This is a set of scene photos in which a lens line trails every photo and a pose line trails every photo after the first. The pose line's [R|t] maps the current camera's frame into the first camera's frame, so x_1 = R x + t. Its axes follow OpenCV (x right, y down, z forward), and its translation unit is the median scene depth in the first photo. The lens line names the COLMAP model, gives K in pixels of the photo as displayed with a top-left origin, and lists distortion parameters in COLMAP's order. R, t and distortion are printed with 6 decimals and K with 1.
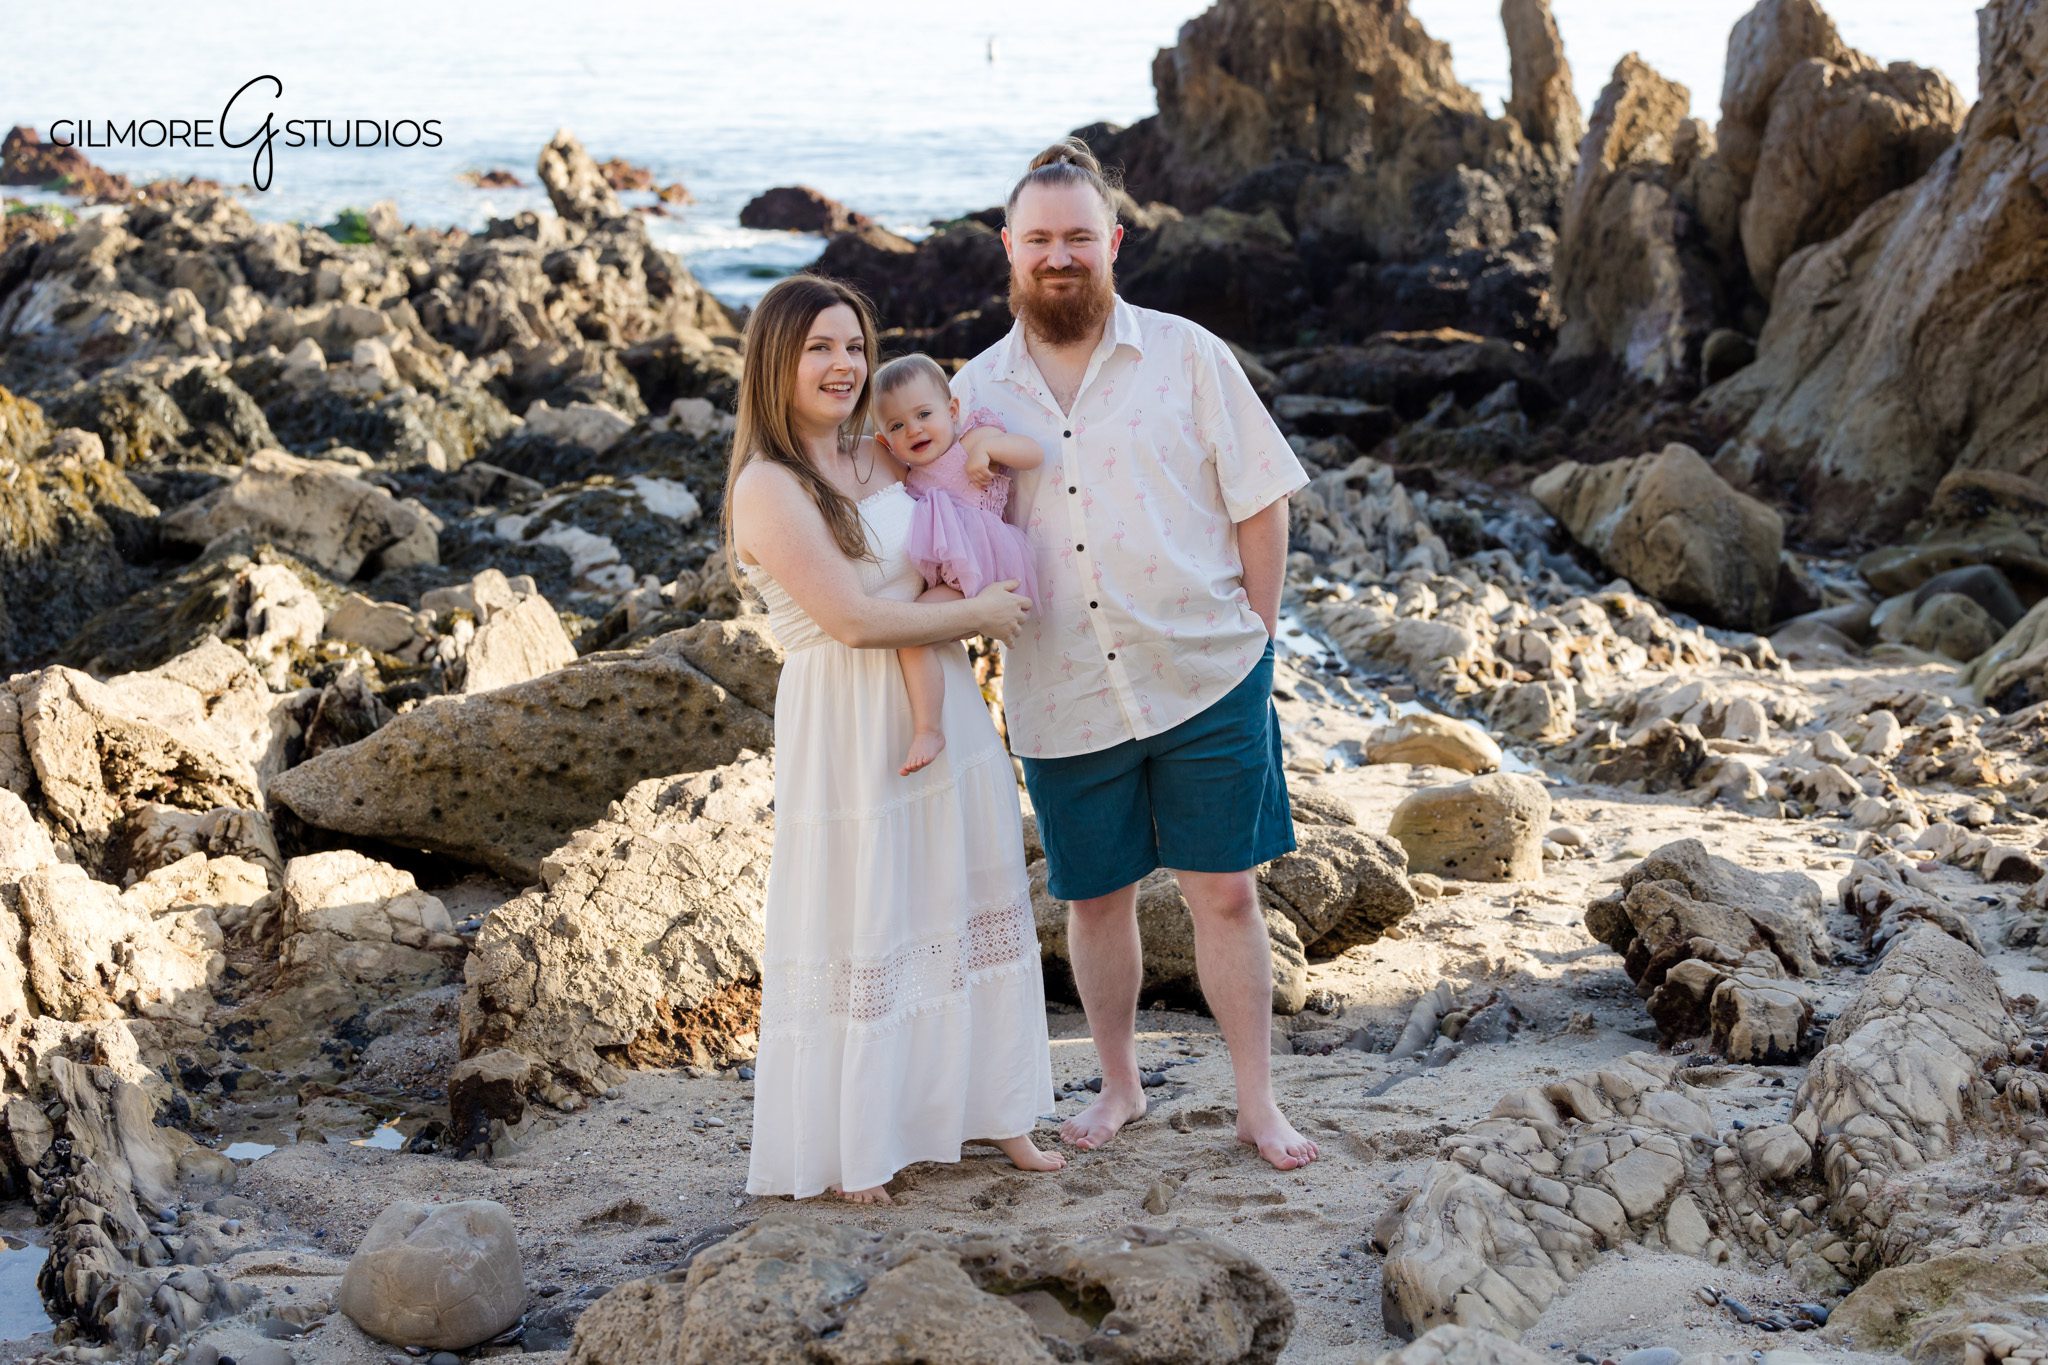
lens RADIAL K [[4128.1, 0, 983.0], [0, 4128.1, 696.0], [0, 0, 1]] dist [-0.011804, 0.000000]
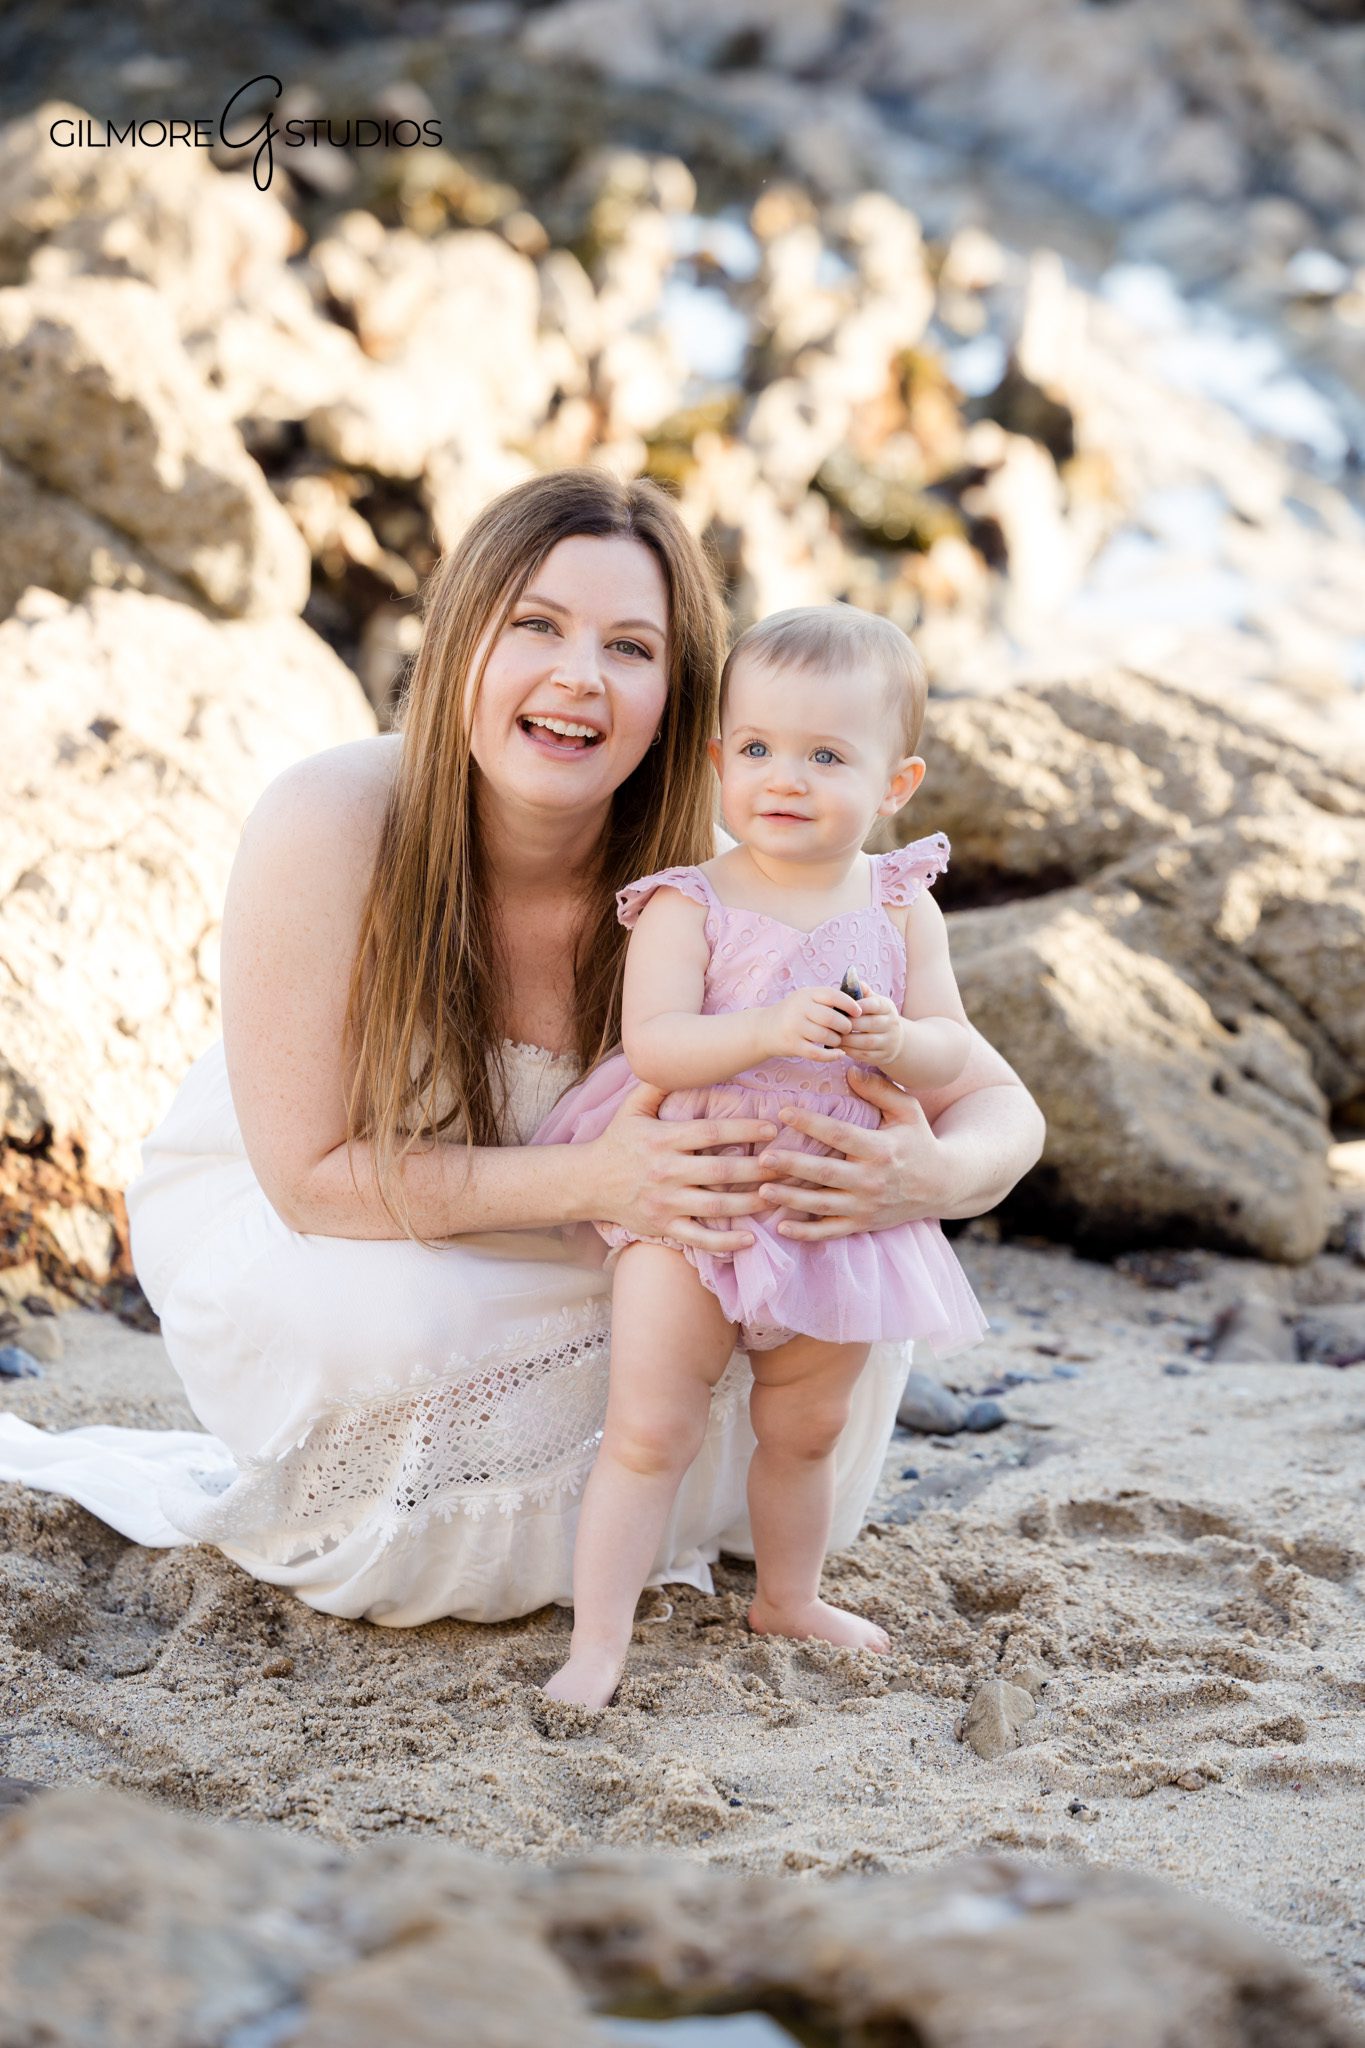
lens RADIAL K [[8460.9, 0, 657.0], [0, 8460.9, 1039.9], [0, 0, 1]] dist [-0.017546, 0.000000]
pose [[0.999057, 0.039560, 0.017884, -0.008045], [-0.040622, 0.997153, 0.063527, 0.000923], [-0.015320, -0.064194, 0.997820, 0.133204]]
